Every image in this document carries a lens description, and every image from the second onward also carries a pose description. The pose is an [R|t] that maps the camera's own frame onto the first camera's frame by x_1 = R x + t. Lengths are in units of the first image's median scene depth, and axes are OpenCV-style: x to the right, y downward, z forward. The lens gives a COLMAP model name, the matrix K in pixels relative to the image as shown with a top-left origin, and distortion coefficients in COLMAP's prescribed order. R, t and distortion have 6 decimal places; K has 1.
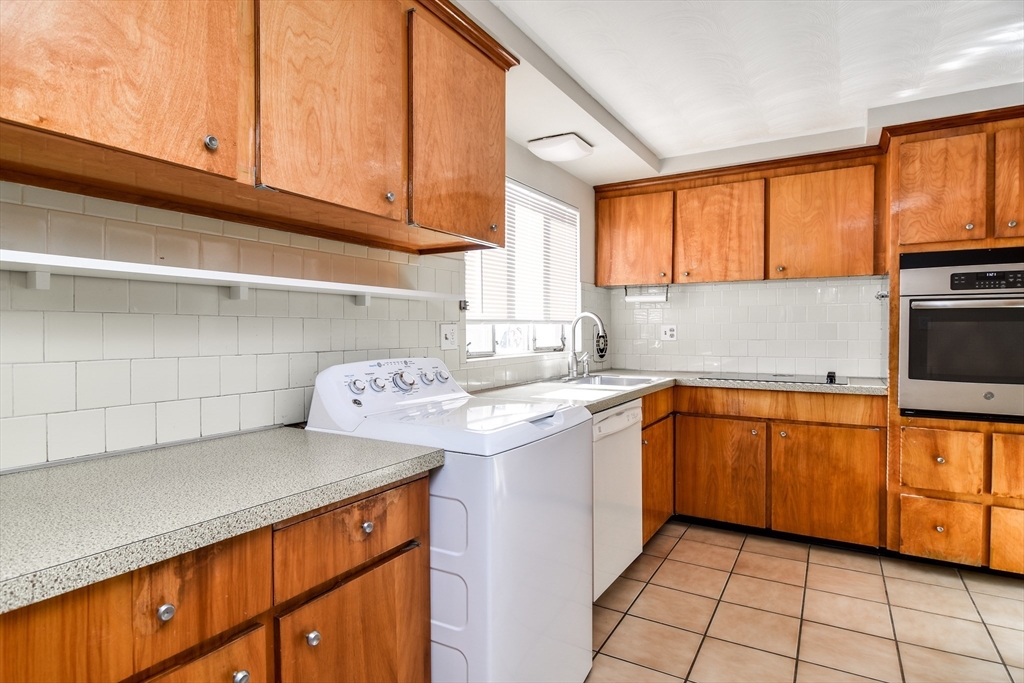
lens RADIAL K [[552.7, 0, 497.1], [0, 552.7, 340.0], [0, 0, 1]] dist [0.005000, -0.007612]
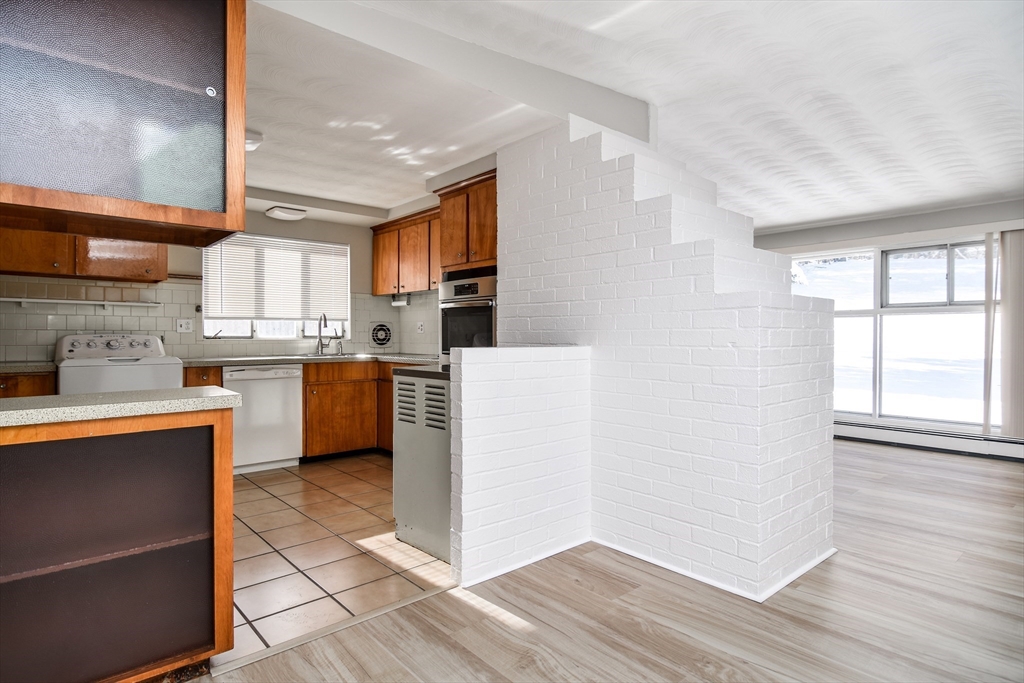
lens RADIAL K [[552.7, 0, 495.8], [0, 552.7, 306.6], [0, 0, 1]] dist [0.005000, -0.007612]
pose [[0.954989, -0.010169, -0.296465, 1.200202], [-0.010626, 0.997598, -0.068450, 0.038180], [0.296449, 0.068519, 0.952587, -0.378806]]
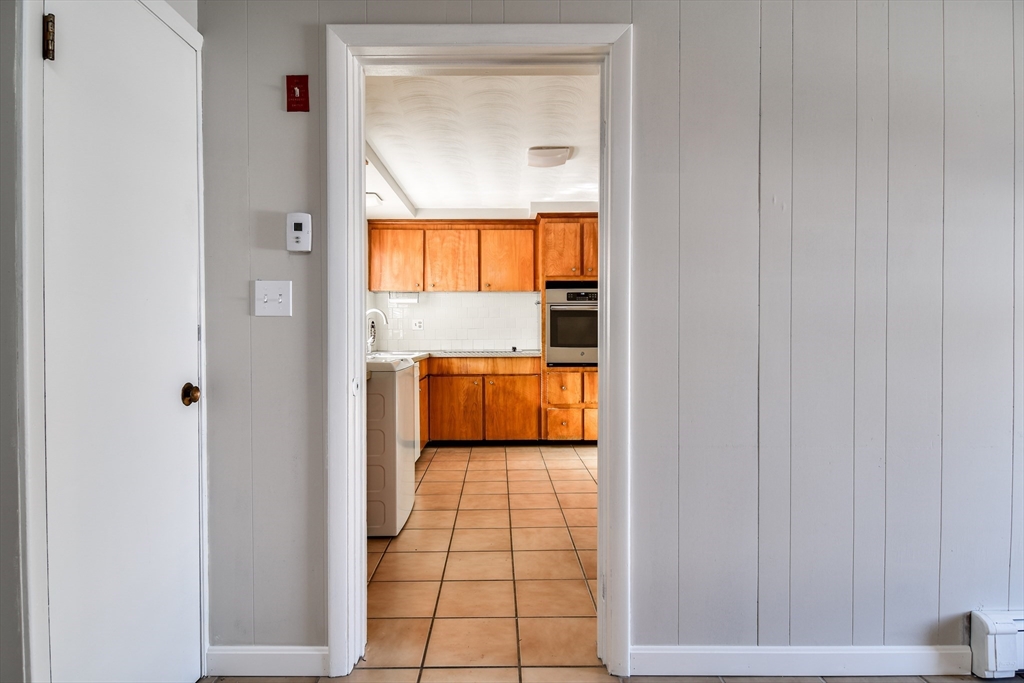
lens RADIAL K [[552.7, 0, 507.4], [0, 552.7, 336.8], [0, 0, 1]] dist [0.005000, -0.007612]
pose [[0.846779, -0.008273, 0.531880, -0.350949], [0.011760, 0.999926, -0.003168, 0.035710], [-0.531814, 0.008938, 0.846814, -0.477500]]
